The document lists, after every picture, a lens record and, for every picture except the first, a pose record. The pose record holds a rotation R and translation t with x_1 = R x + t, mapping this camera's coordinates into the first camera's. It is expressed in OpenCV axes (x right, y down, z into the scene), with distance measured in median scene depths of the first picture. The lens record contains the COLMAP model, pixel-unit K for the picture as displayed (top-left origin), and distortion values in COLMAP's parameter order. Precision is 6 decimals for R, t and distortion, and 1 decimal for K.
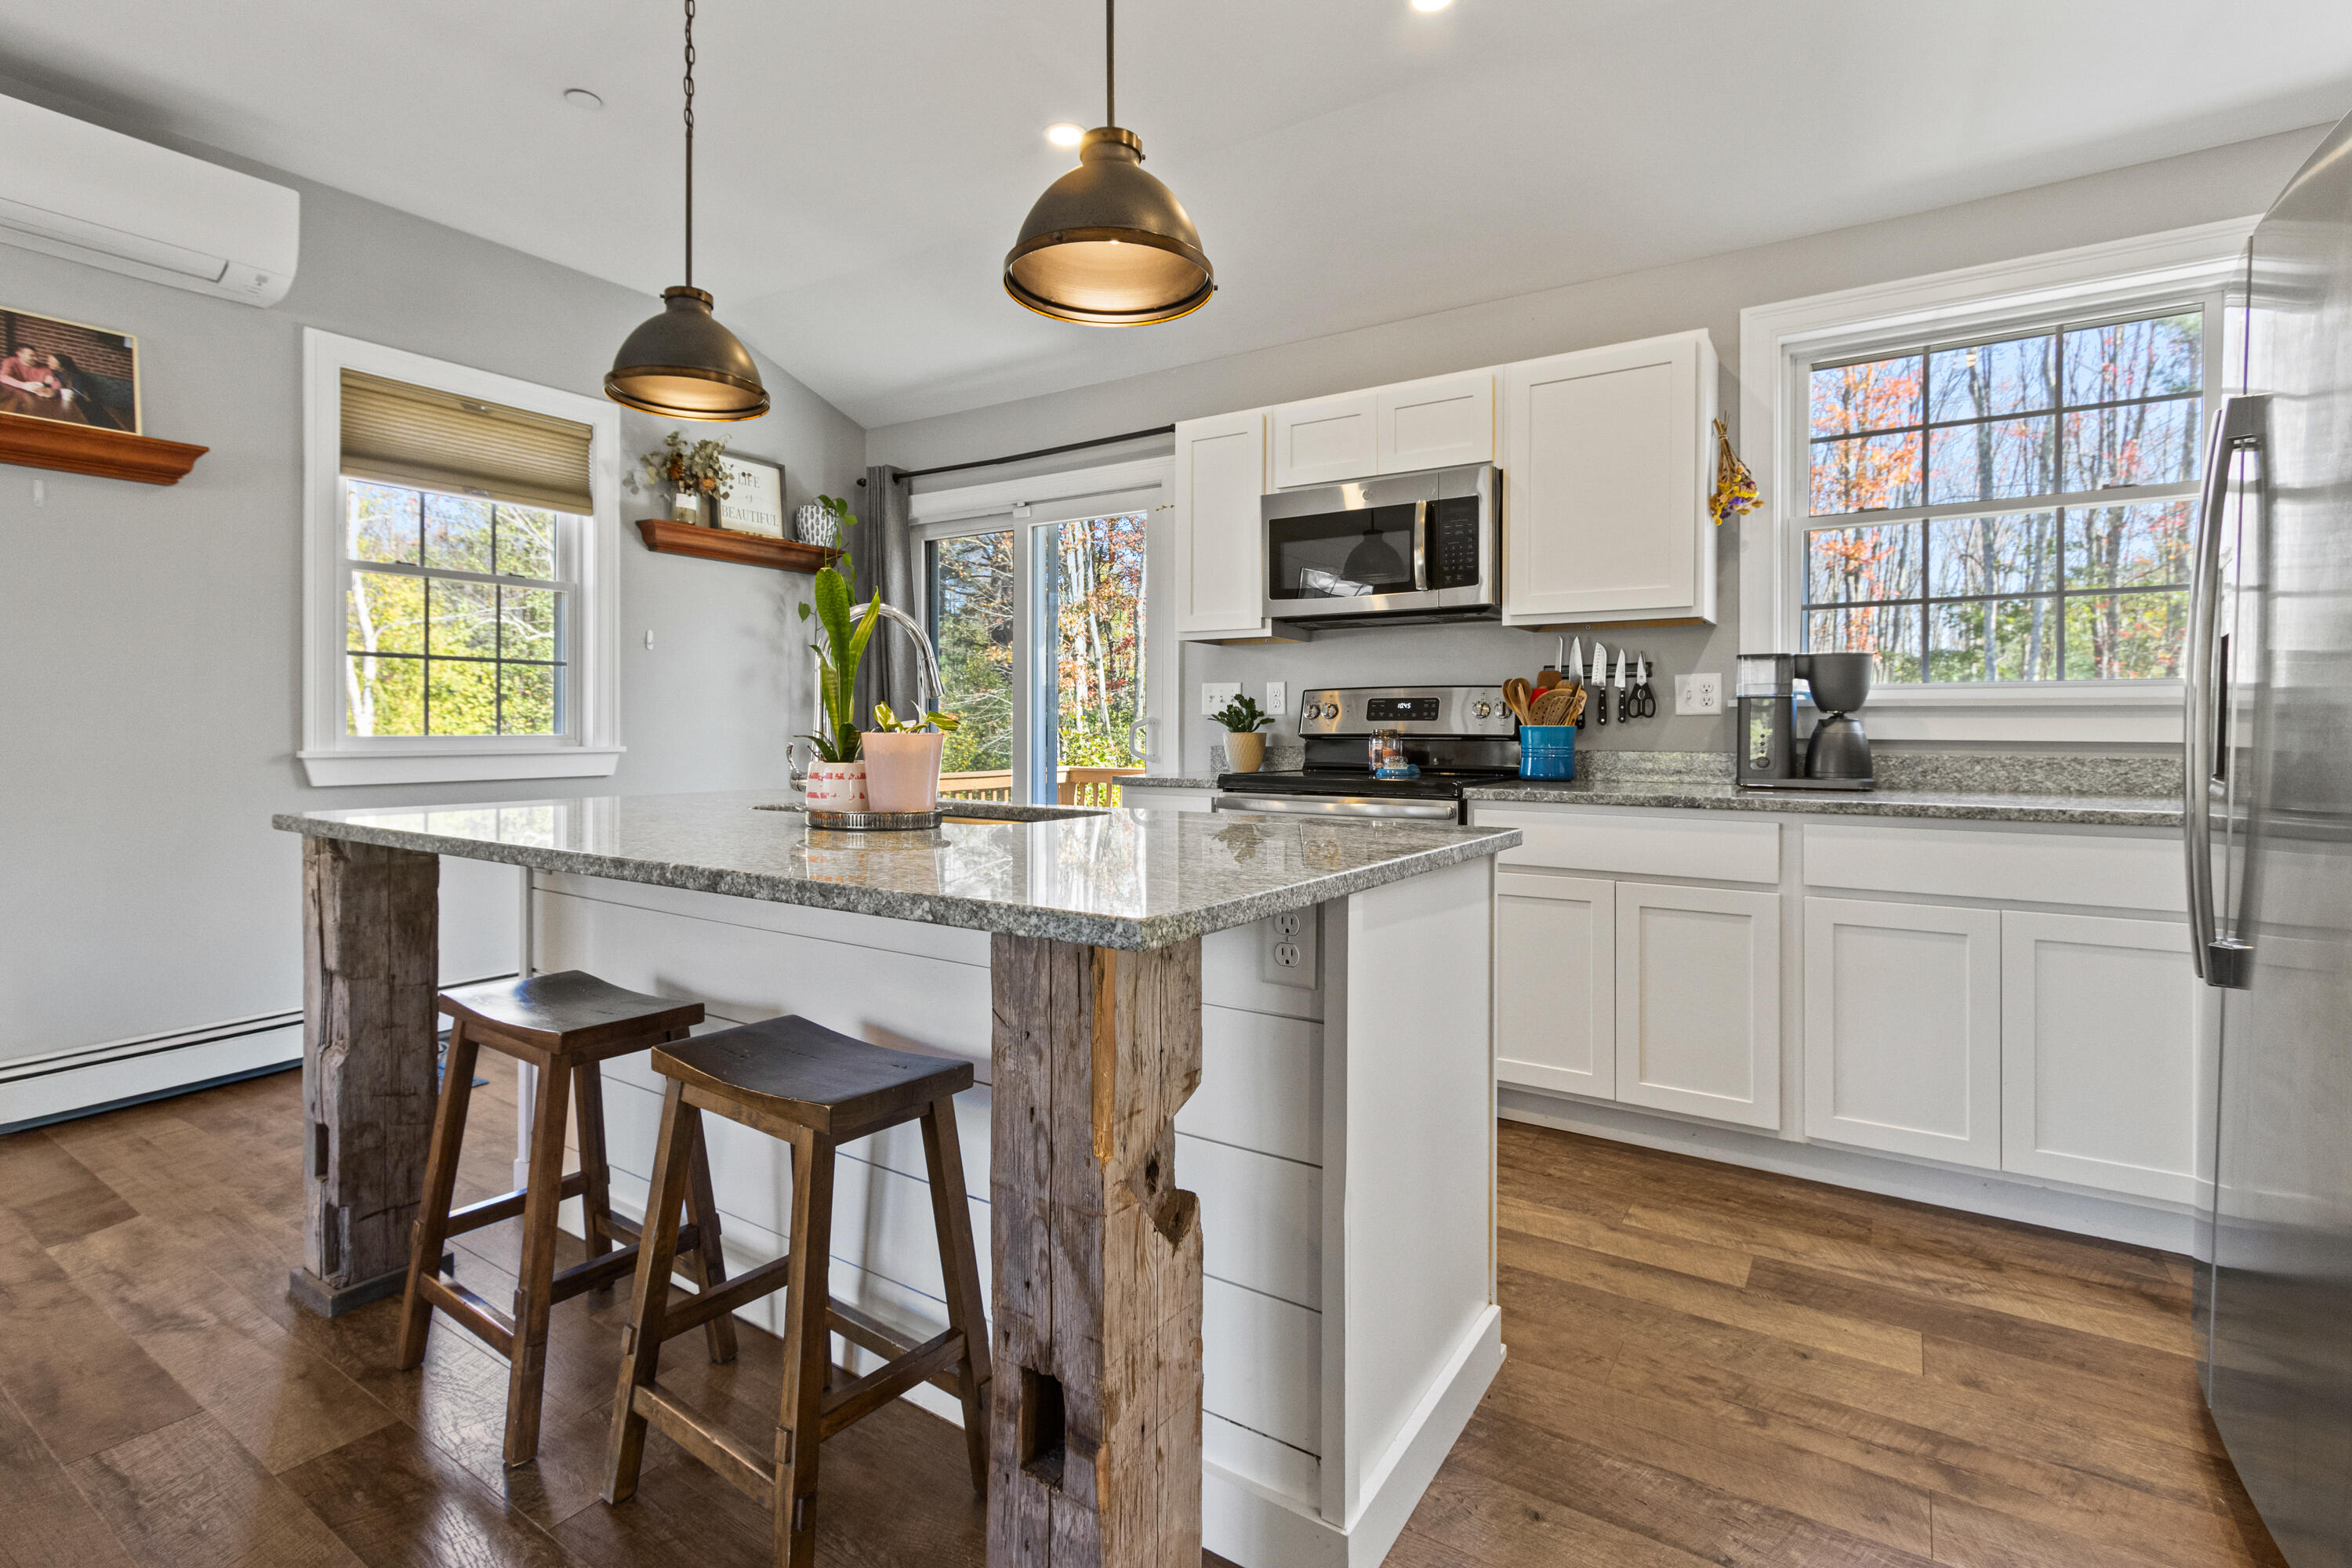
lens RADIAL K [[1099.5, 0, 1158.5], [0, 1099.5, 724.2], [0, 0, 1]] dist [0.006810, 0.000346]
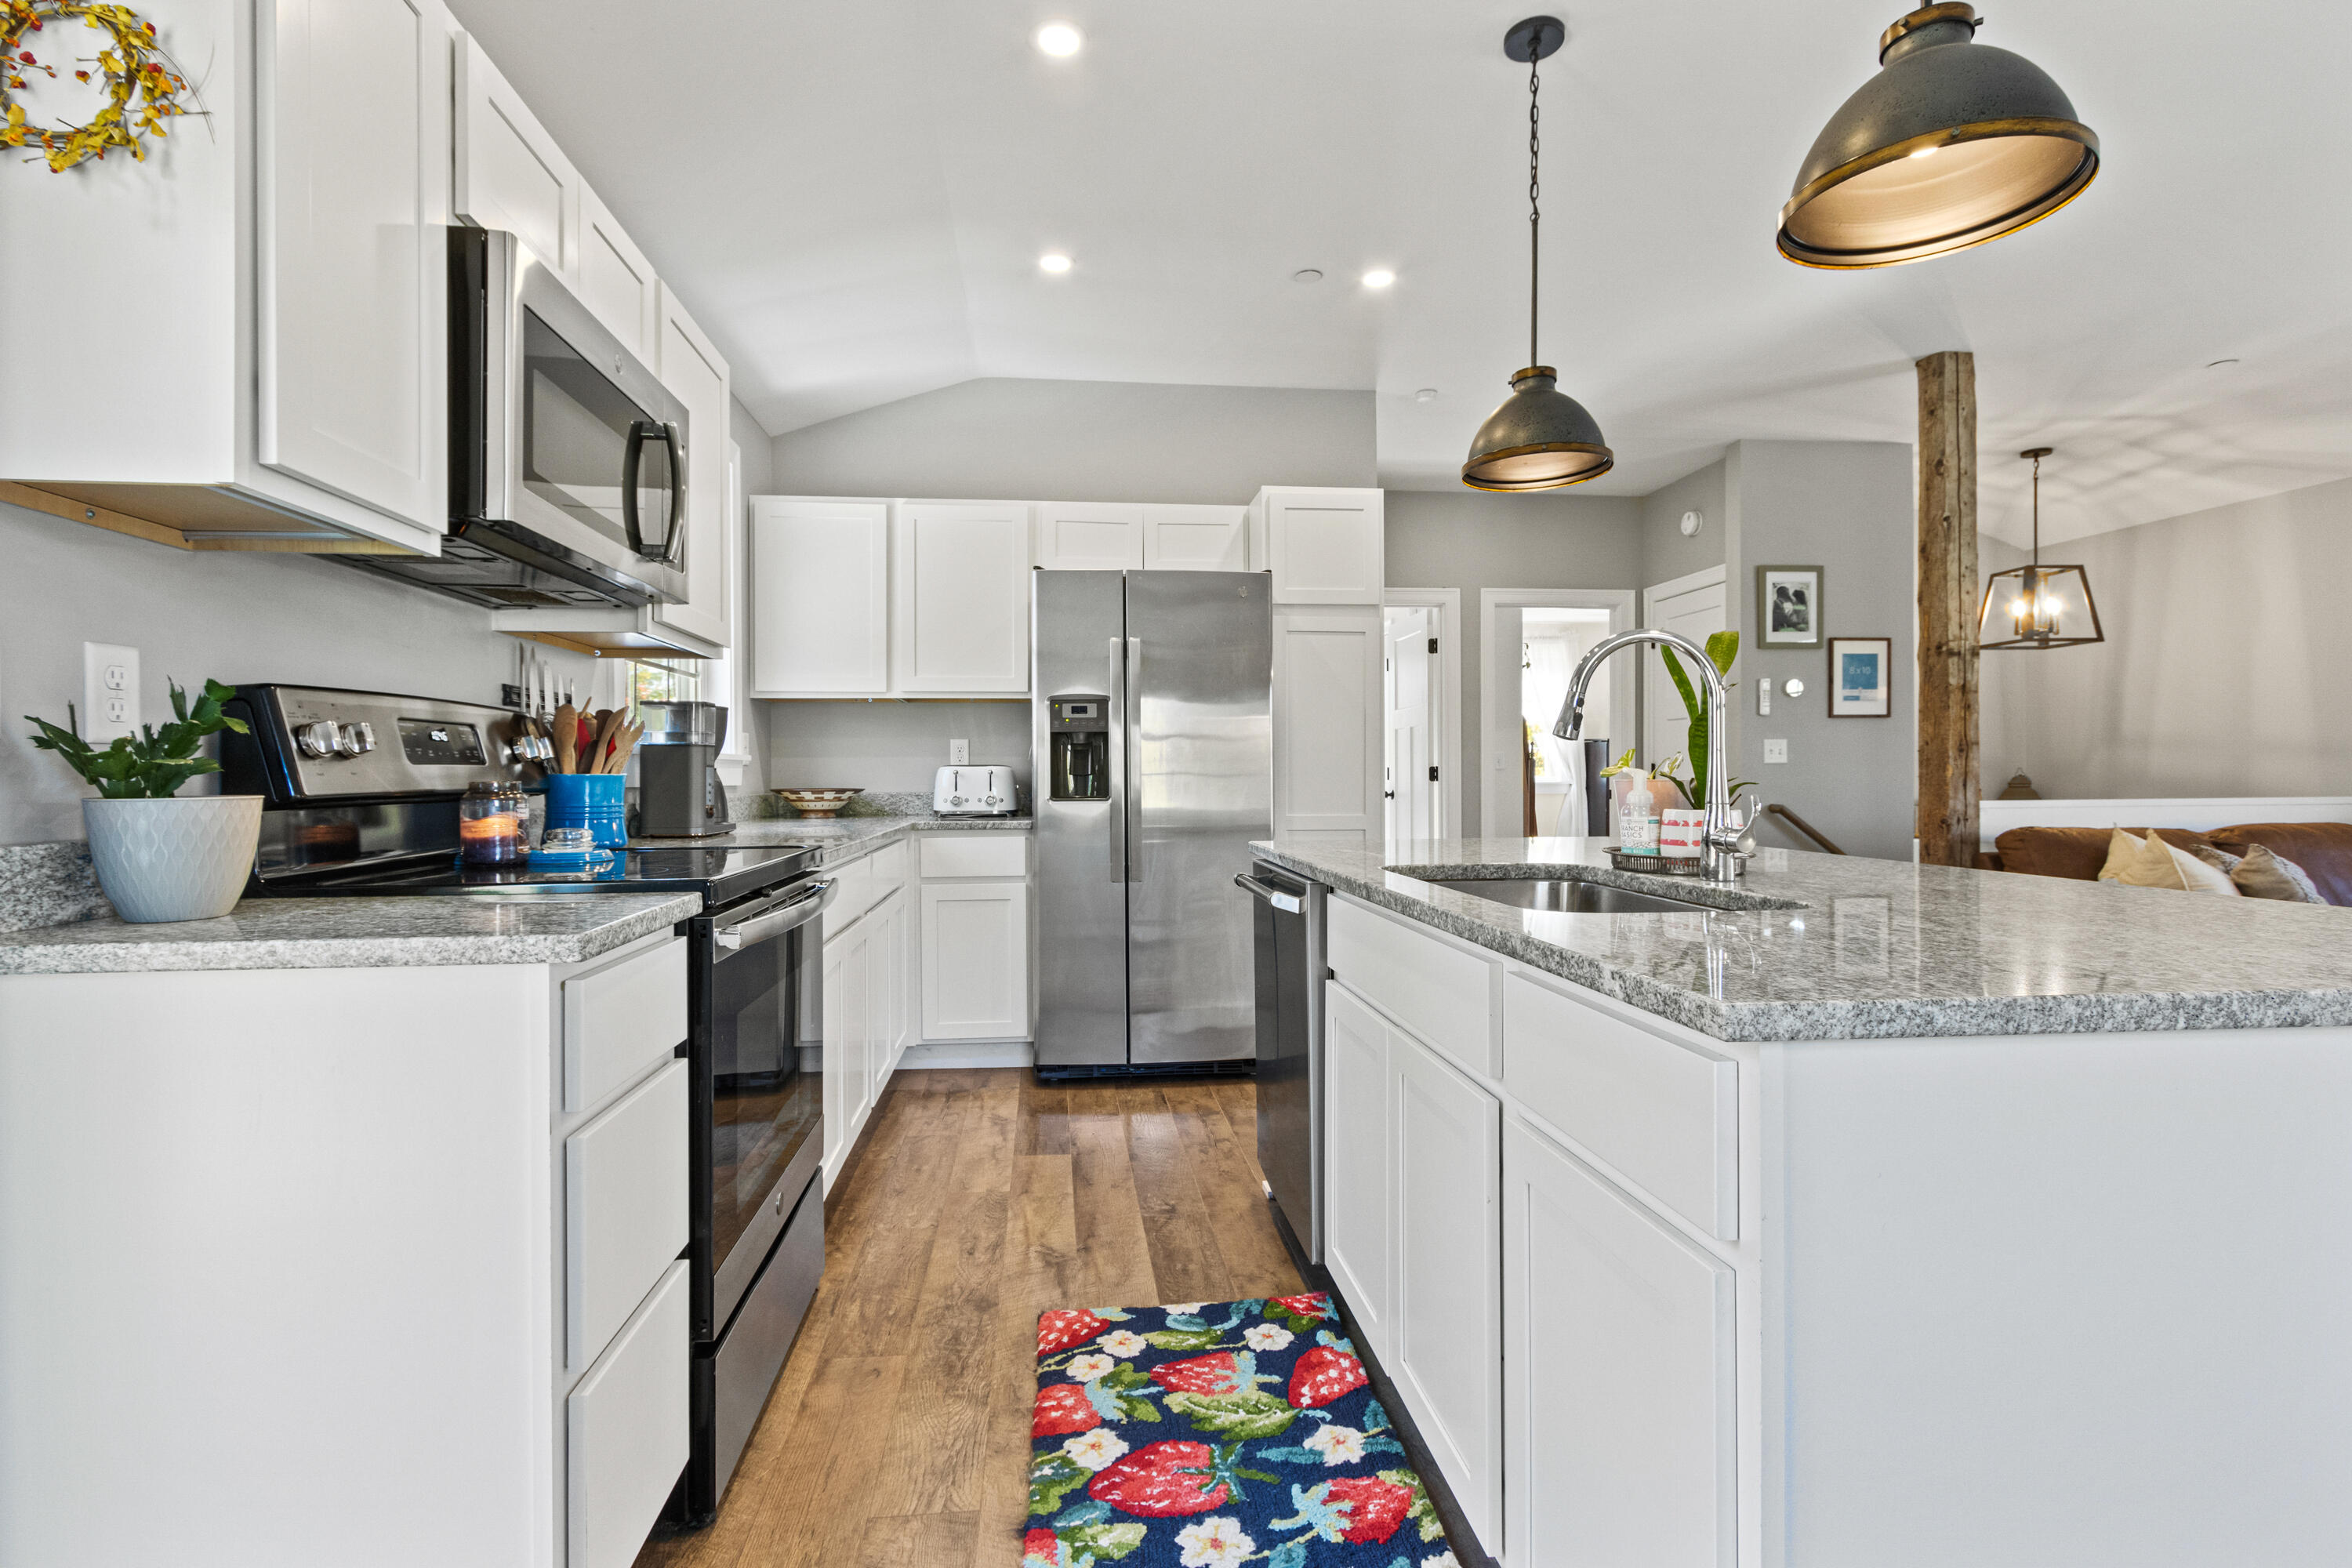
lens RADIAL K [[1097.1, 0, 1162.3], [0, 1097.1, 765.4], [0, 0, 1]] dist [0.001397, -0.000006]
pose [[-0.638379, 0.004905, 0.769706, -0.497791], [0.000300, 0.999981, -0.006123, 0.000217], [-0.769722, -0.003678, -0.638369, 1.356085]]
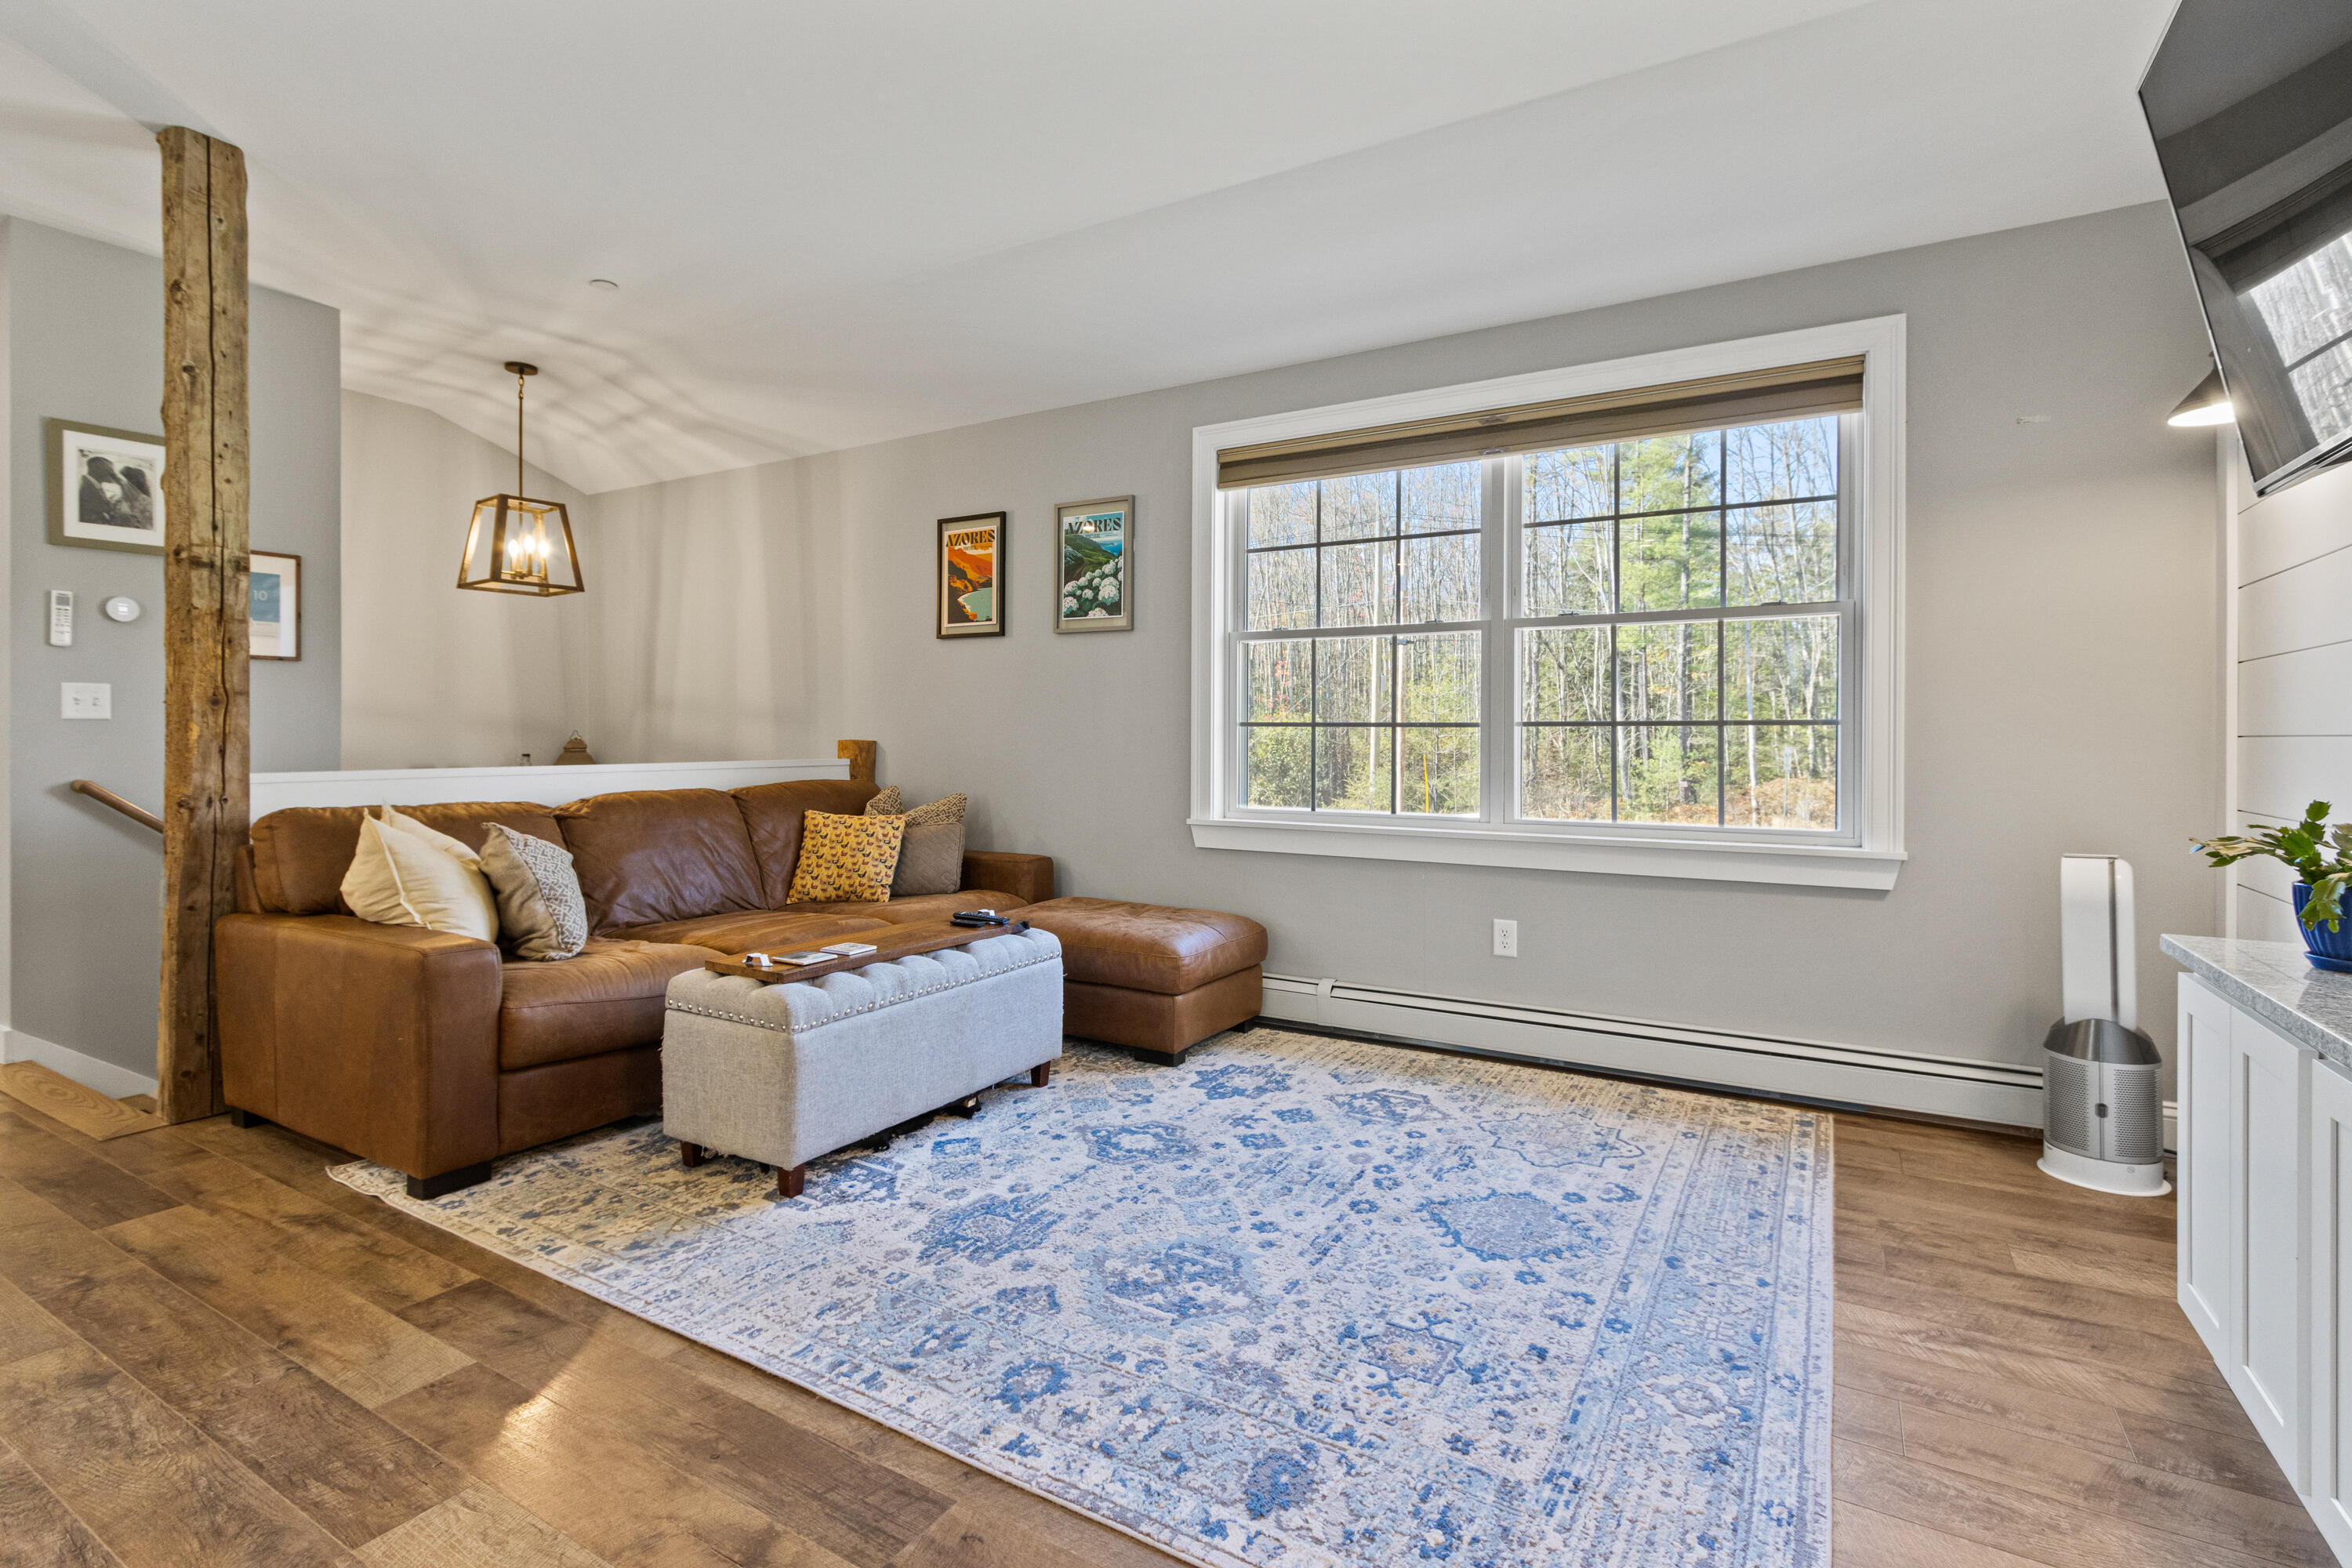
lens RADIAL K [[1104.5, 0, 1171.3], [0, 1104.5, 732.2], [0, 0, 1]] dist [0.002013, -0.000276]
pose [[-0.998372, -0.005520, -0.056768, -0.903207], [-0.005255, 0.999975, -0.004815, -0.000166], [0.056793, -0.004508, -0.998376, 0.677938]]
